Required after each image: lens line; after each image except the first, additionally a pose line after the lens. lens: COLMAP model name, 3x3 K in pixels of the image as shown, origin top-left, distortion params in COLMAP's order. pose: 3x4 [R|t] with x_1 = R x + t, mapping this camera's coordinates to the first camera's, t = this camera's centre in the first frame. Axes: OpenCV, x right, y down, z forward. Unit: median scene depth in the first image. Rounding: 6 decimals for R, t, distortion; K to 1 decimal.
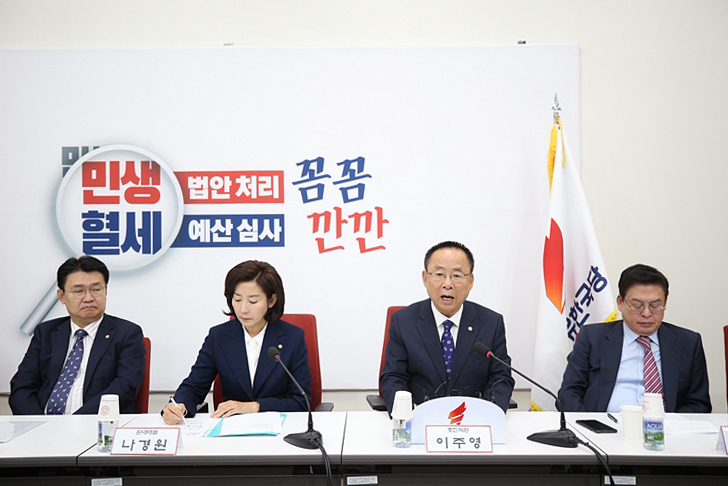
lens RADIAL K [[727.0, 0, 364.0], [0, 727.0, 243.0], [0, 0, 1]] dist [0.059397, 0.002161]
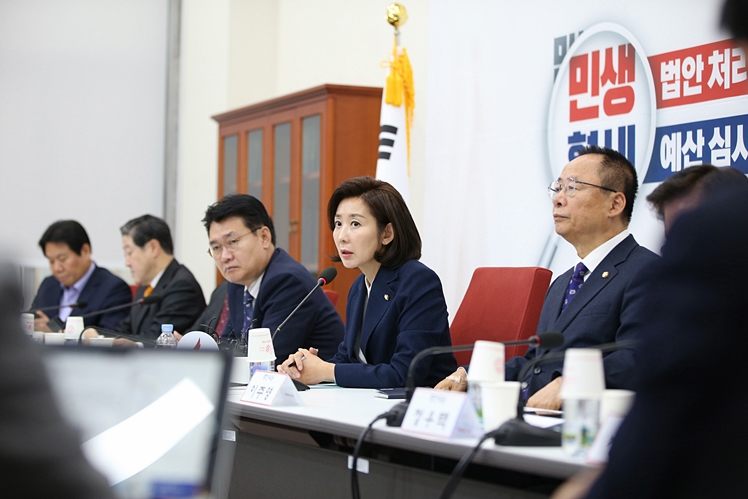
lens RADIAL K [[1778.4, 0, 374.0], [0, 1778.4, 249.5], [0, 0, 1]] dist [-0.108252, -0.449218]
pose [[0.438160, -0.013132, -0.898801, 0.946975], [0.004492, 0.999913, -0.012419, 0.077622], [0.898886, 0.001404, 0.438181, 0.162178]]
